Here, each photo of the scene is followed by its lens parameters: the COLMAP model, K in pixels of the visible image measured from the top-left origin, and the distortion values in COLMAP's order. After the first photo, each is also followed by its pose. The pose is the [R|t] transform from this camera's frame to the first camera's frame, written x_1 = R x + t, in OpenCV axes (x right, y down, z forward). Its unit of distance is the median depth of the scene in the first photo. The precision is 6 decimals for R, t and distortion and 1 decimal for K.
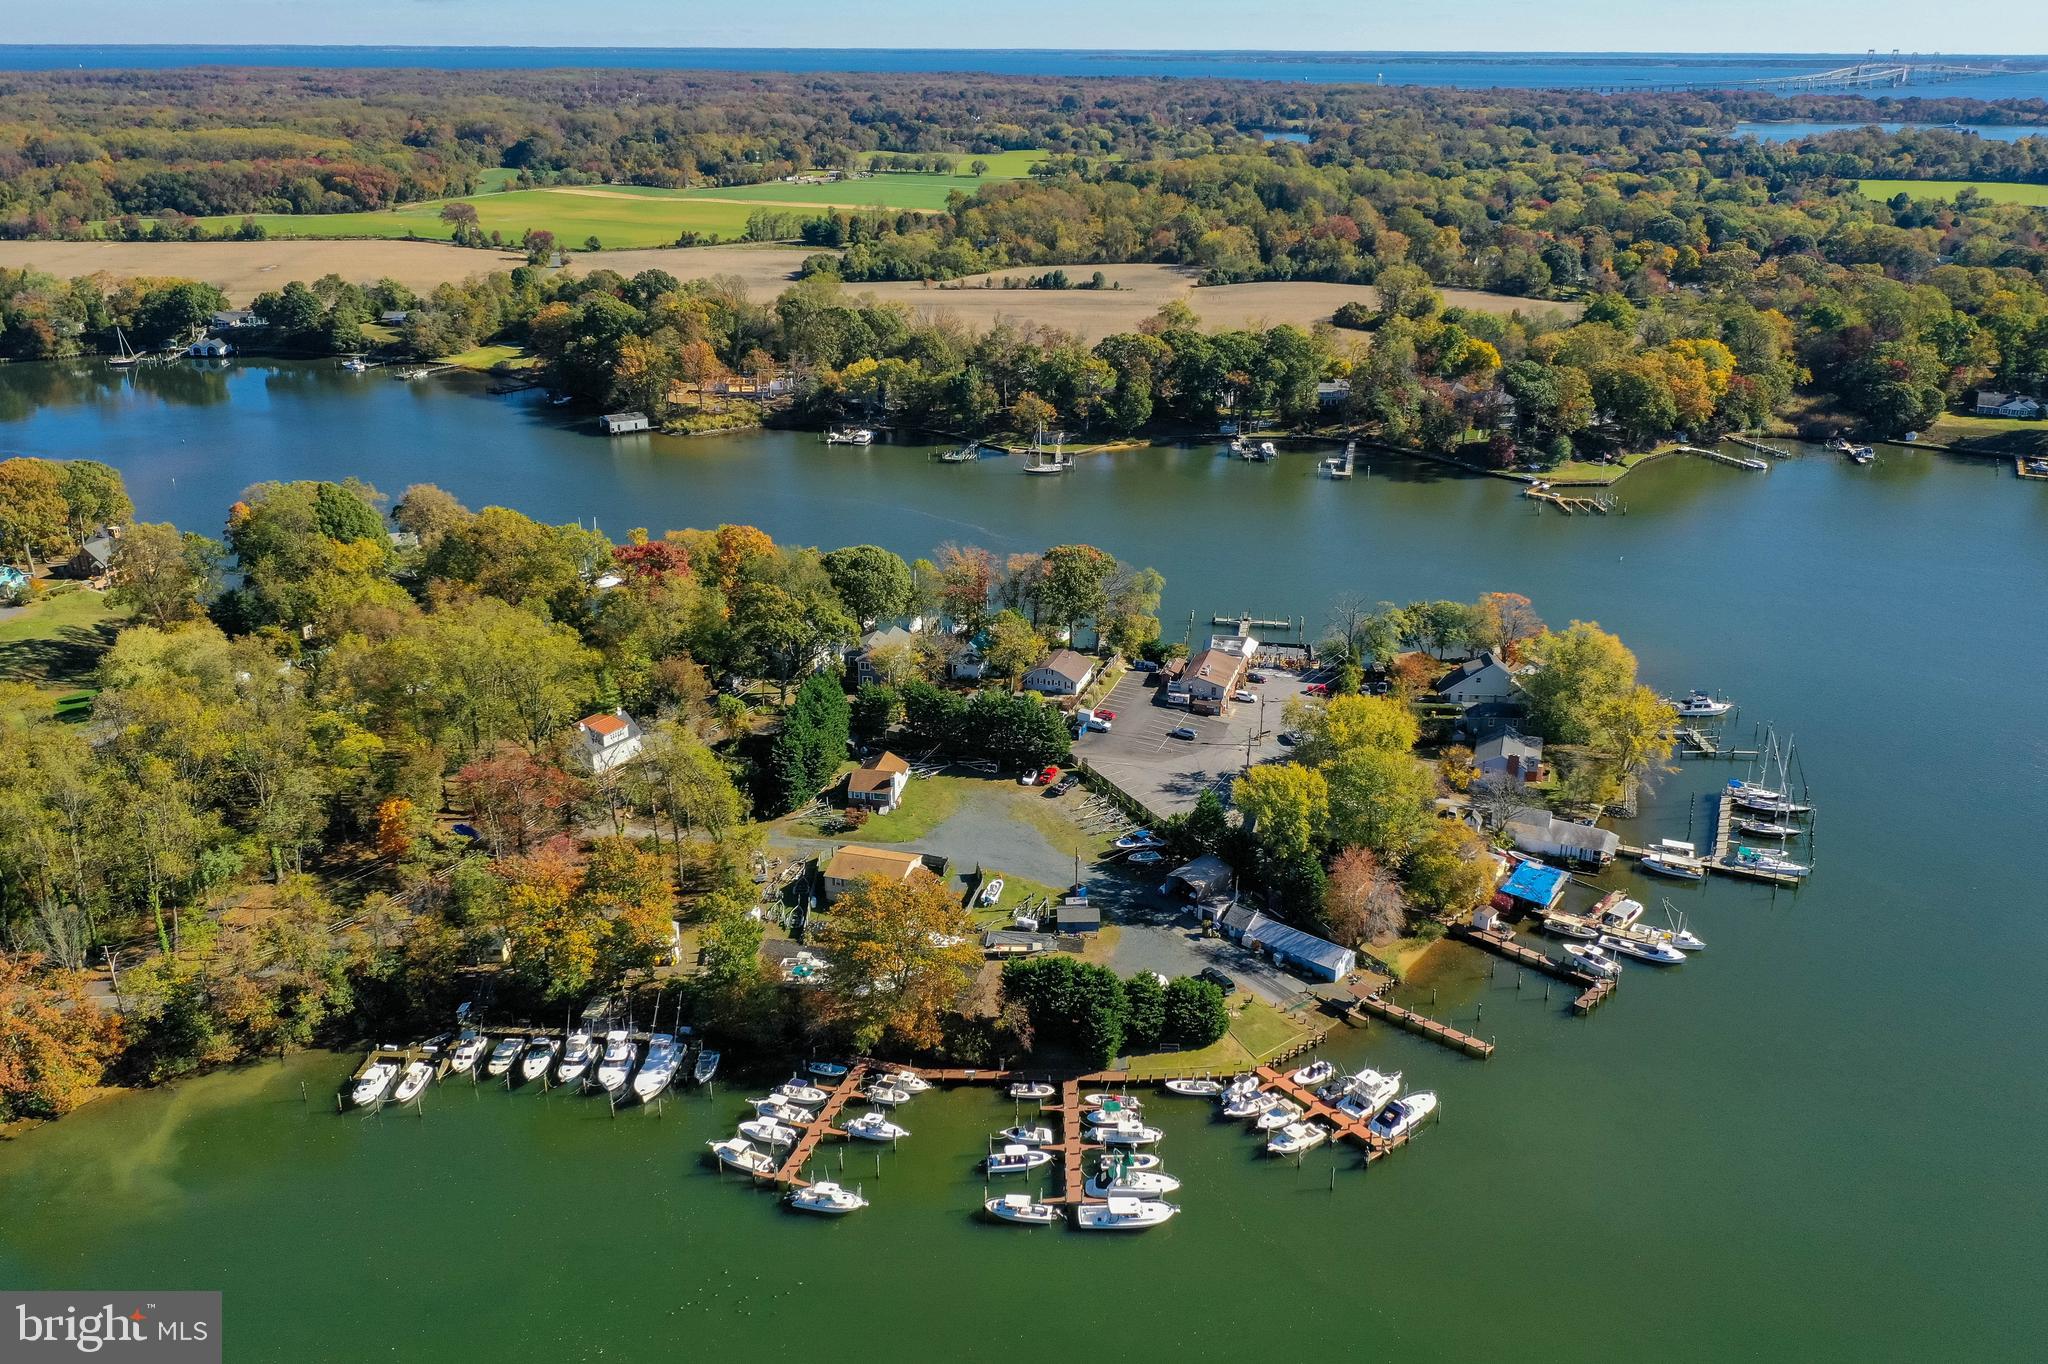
lens RADIAL K [[1617.0, 0, 1024.0], [0, 1617.0, 682.0], [0, 0, 1]] dist [-0.005888, -0.002824]
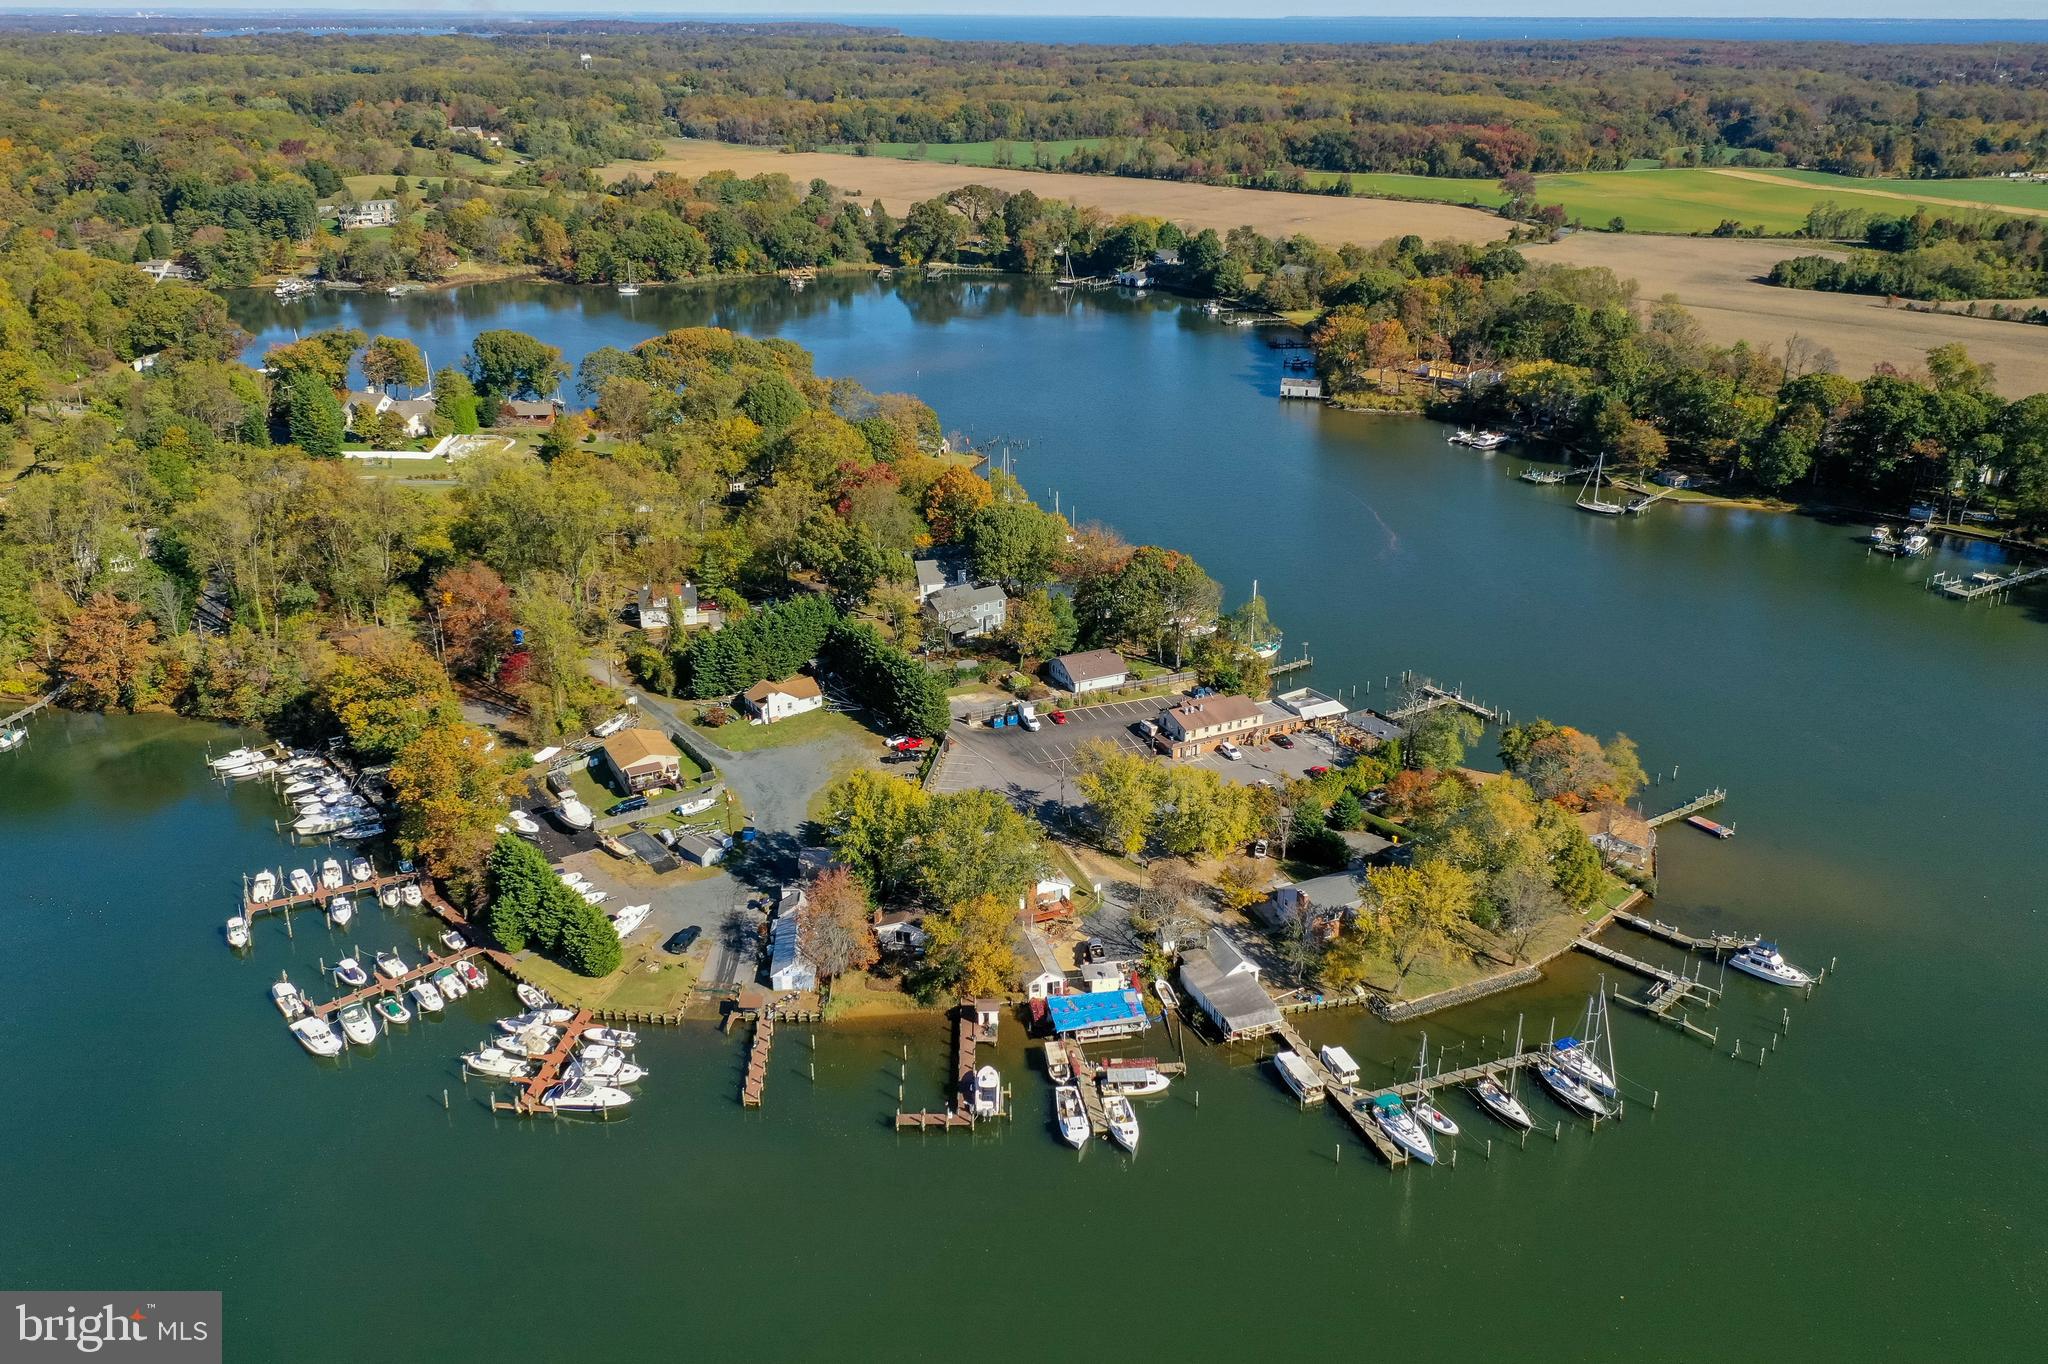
lens RADIAL K [[1612.3, 0, 1027.0], [0, 1612.3, 681.0], [0, 0, 1]] dist [-0.003241, -0.000517]
pose [[0.695341, 0.271215, -0.665540, 0.355120], [-0.261236, 0.958097, 0.117502, -0.057259], [0.669520, 0.092159, 0.737055, 0.150924]]
